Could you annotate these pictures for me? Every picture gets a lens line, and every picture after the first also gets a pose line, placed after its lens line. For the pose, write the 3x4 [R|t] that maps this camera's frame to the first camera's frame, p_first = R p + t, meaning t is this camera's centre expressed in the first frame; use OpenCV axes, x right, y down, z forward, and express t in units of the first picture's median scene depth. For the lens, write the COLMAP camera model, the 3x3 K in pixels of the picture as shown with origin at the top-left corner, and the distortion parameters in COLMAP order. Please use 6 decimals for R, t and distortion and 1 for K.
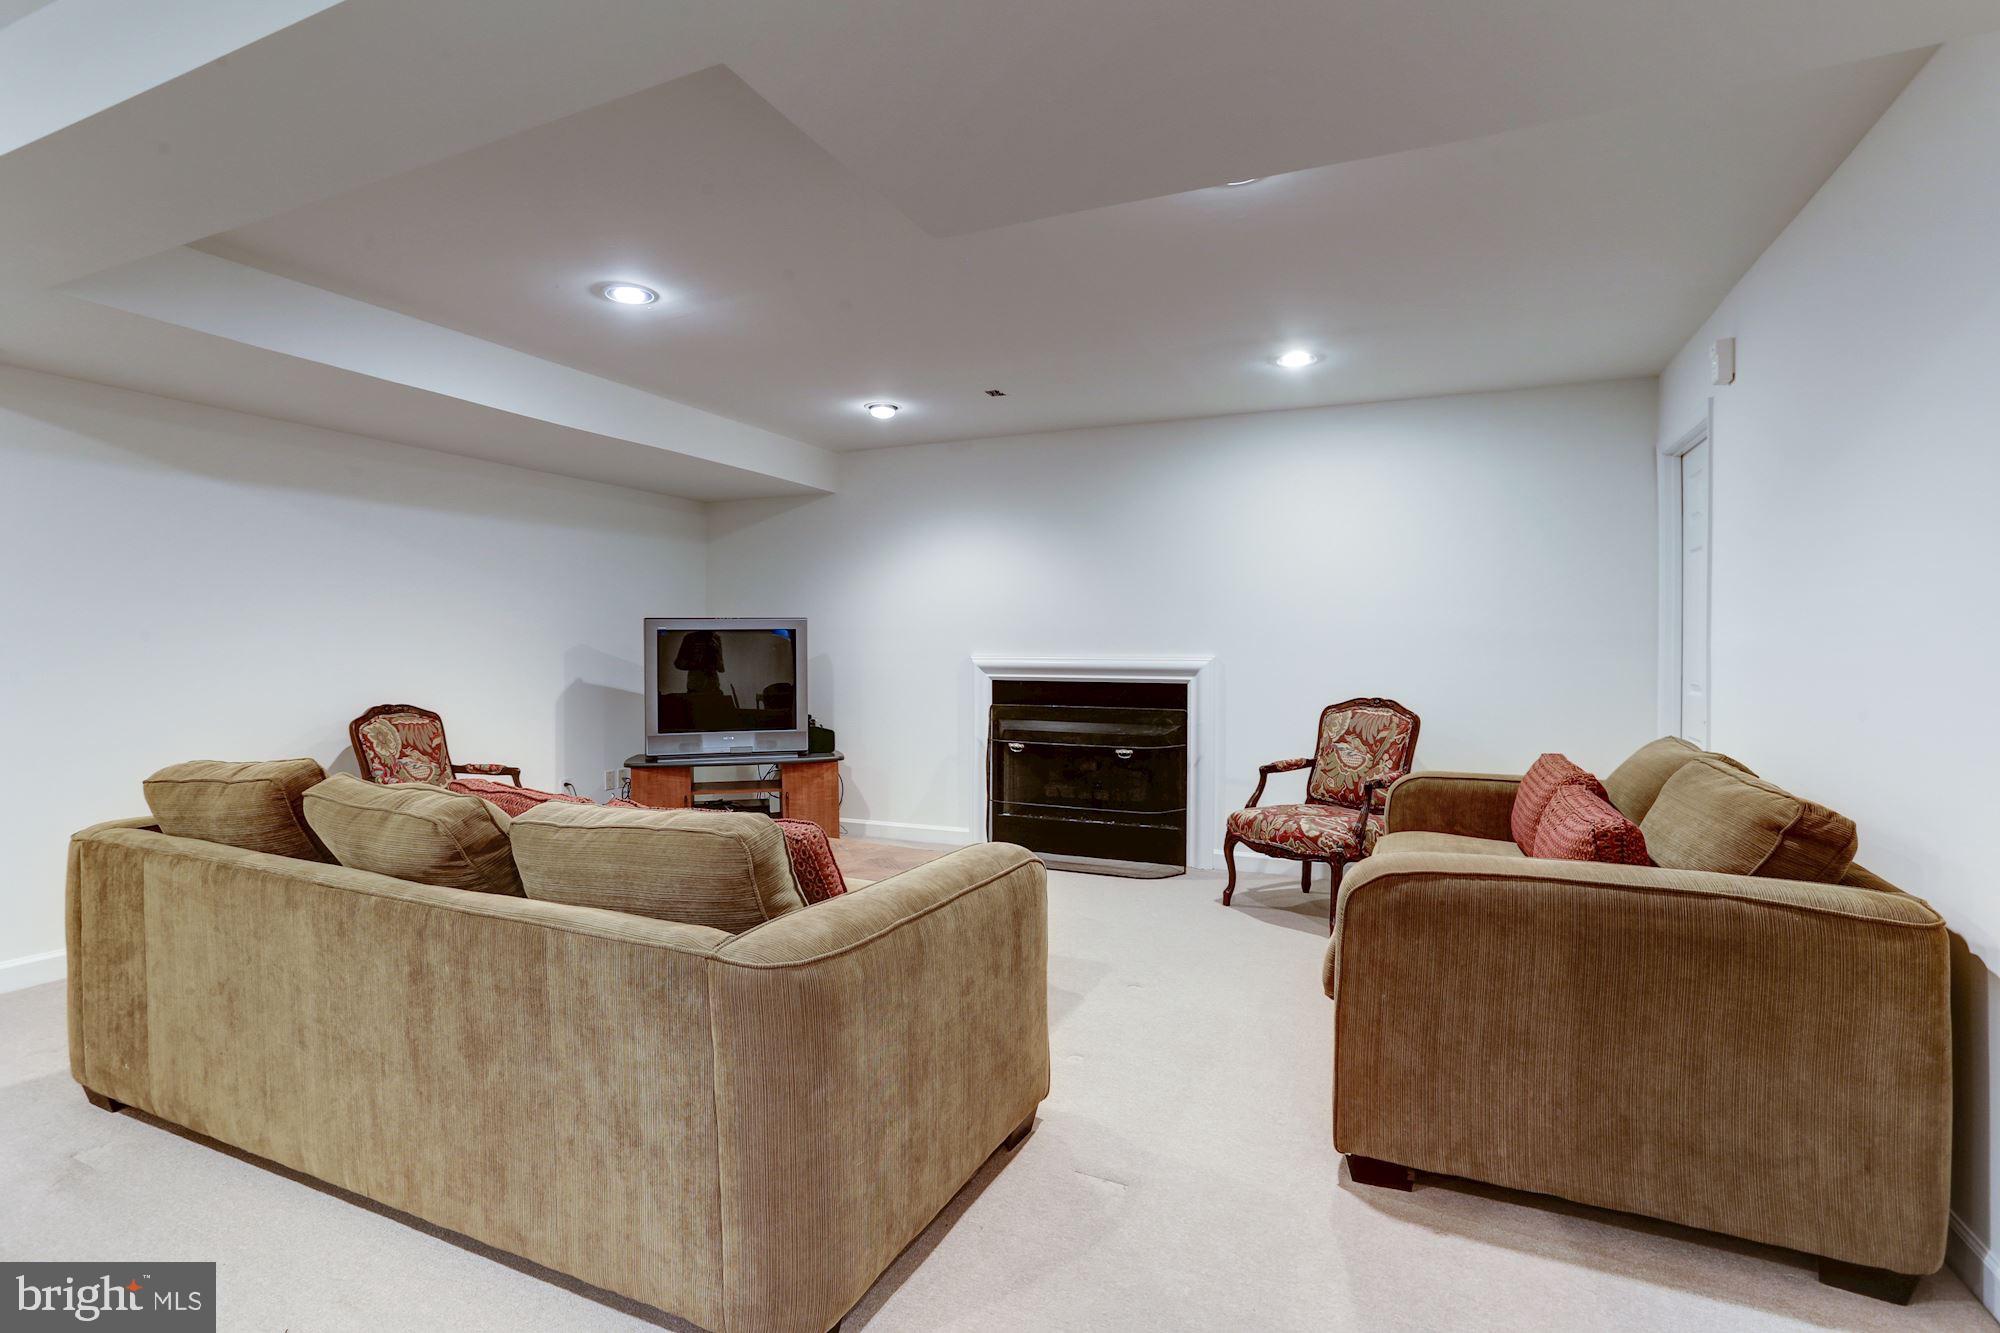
lens RADIAL K [[964.9, 0, 994.5], [0, 964.9, 658.8], [0, 0, 1]] dist [-0.006020, -0.000242]
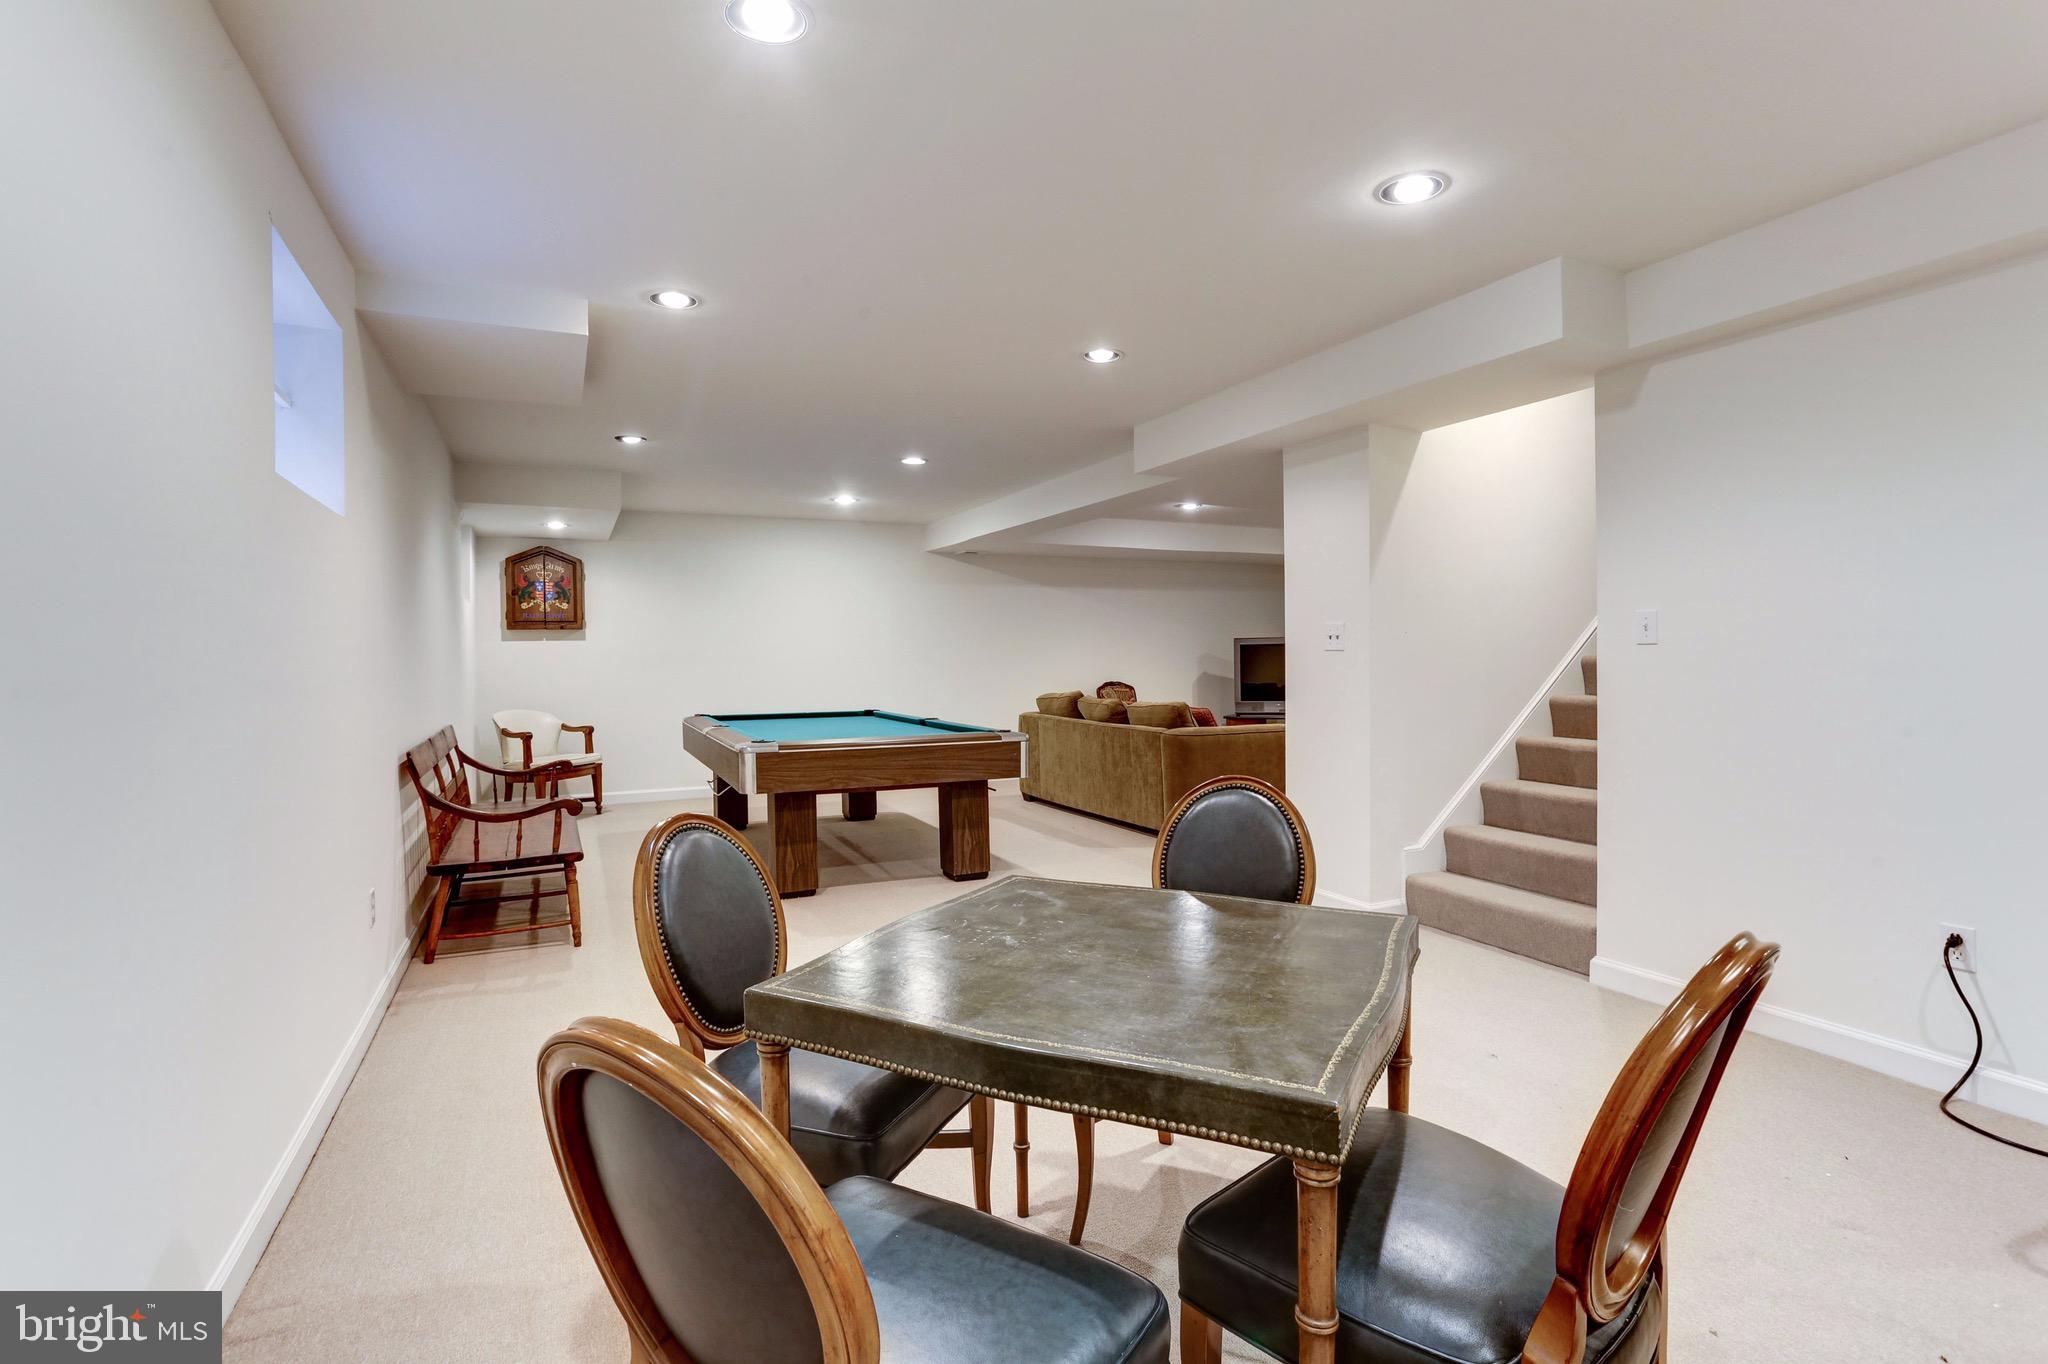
lens RADIAL K [[988.1, 0, 1022.4], [0, 988.1, 673.5], [0, 0, 1]] dist [-0.006020, -0.000242]
pose [[0.769622, -0.005747, -0.638473, 1.323903], [0.010343, 0.999941, 0.003466, 0.038967], [0.638416, -0.009271, 0.769636, -1.758334]]
